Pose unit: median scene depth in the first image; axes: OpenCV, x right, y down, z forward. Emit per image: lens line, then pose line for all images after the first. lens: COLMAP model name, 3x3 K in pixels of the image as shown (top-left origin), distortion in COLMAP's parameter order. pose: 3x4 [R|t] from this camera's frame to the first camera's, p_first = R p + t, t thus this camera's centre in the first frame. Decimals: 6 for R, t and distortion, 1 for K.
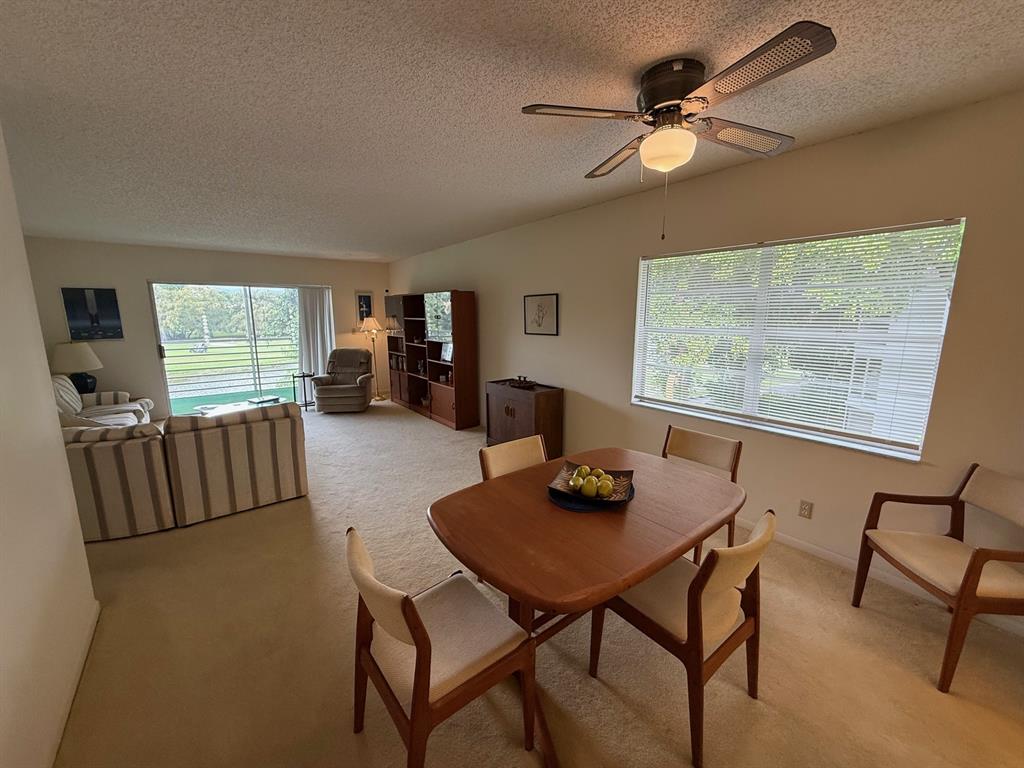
lens RADIAL K [[409.4, 0, 509.0], [0, 409.4, 384.2], [0, 0, 1]] dist [0.001234, 0.000183]
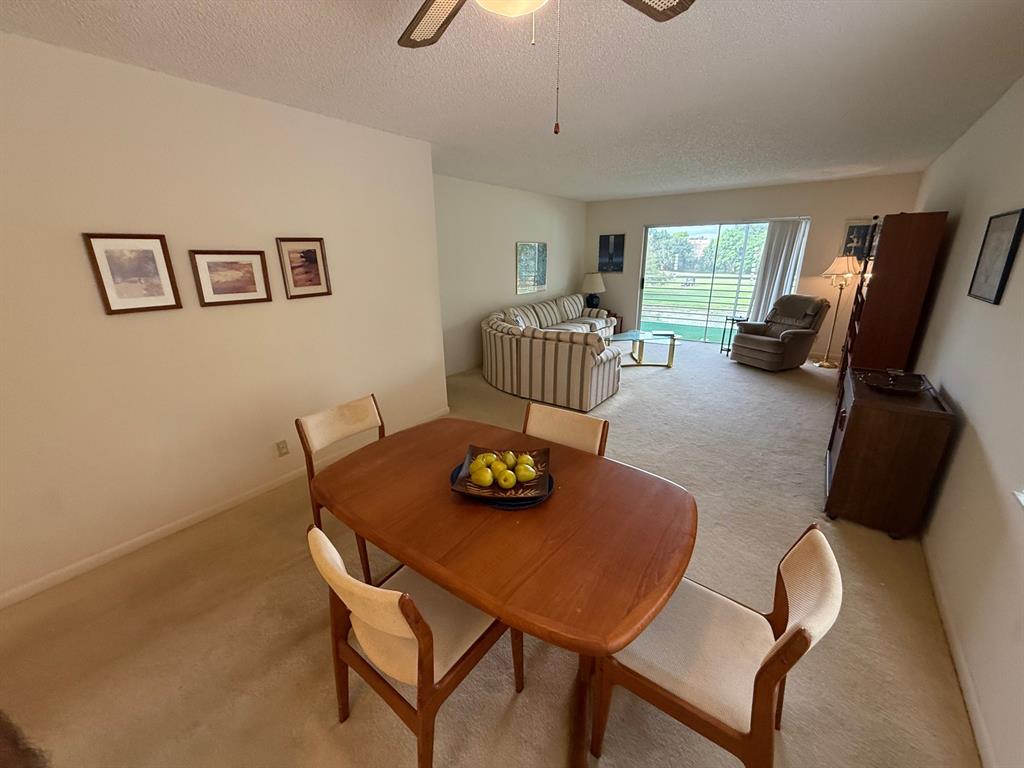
lens RADIAL K [[409.4, 0, 509.0], [0, 409.4, 384.2], [0, 0, 1]] dist [0.001234, 0.000183]
pose [[0.264712, 0.293832, -0.918472, 0.338502], [-0.152686, 0.953204, 0.260938, -0.055293], [0.952163, 0.071164, 0.297188, 0.272714]]
